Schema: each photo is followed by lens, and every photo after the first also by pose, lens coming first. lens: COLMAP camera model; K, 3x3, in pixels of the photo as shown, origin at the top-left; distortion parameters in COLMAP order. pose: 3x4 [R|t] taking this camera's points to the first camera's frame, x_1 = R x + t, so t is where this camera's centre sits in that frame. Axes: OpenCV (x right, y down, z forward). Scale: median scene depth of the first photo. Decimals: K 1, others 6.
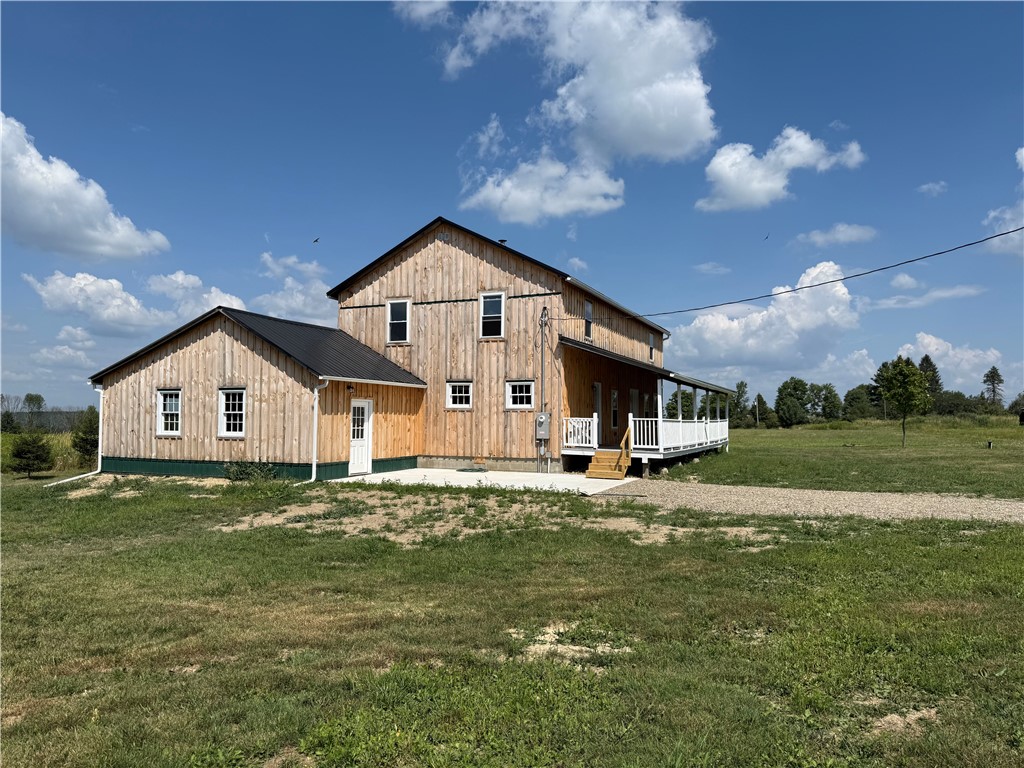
lens RADIAL K [[720.4, 0, 509.7], [0, 720.4, 386.6], [0, 0, 1]] dist [0.075286, -0.103234]
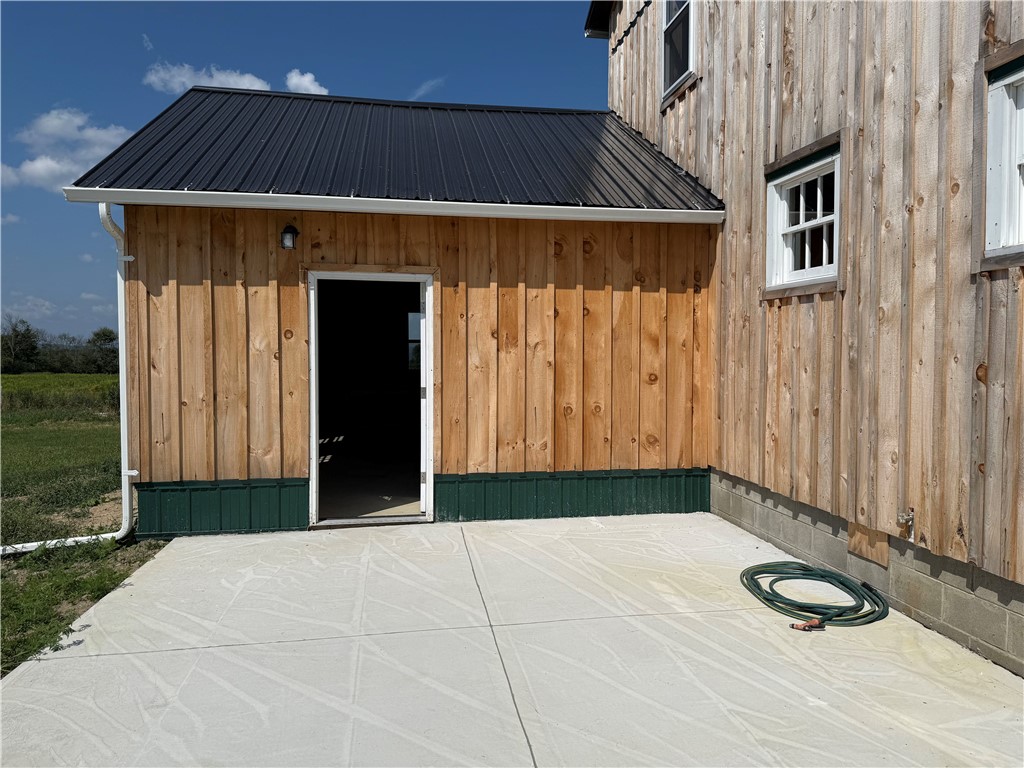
lens RADIAL K [[720.4, 0, 511.4], [0, 720.4, 381.2], [0, 0, 1]] dist [0.075286, -0.103234]
pose [[0.519897, 0.030764, -0.853675, 0.075150], [0.031701, 0.997968, 0.055271, 0.044652], [0.853640, -0.055797, 0.517866, 0.819171]]
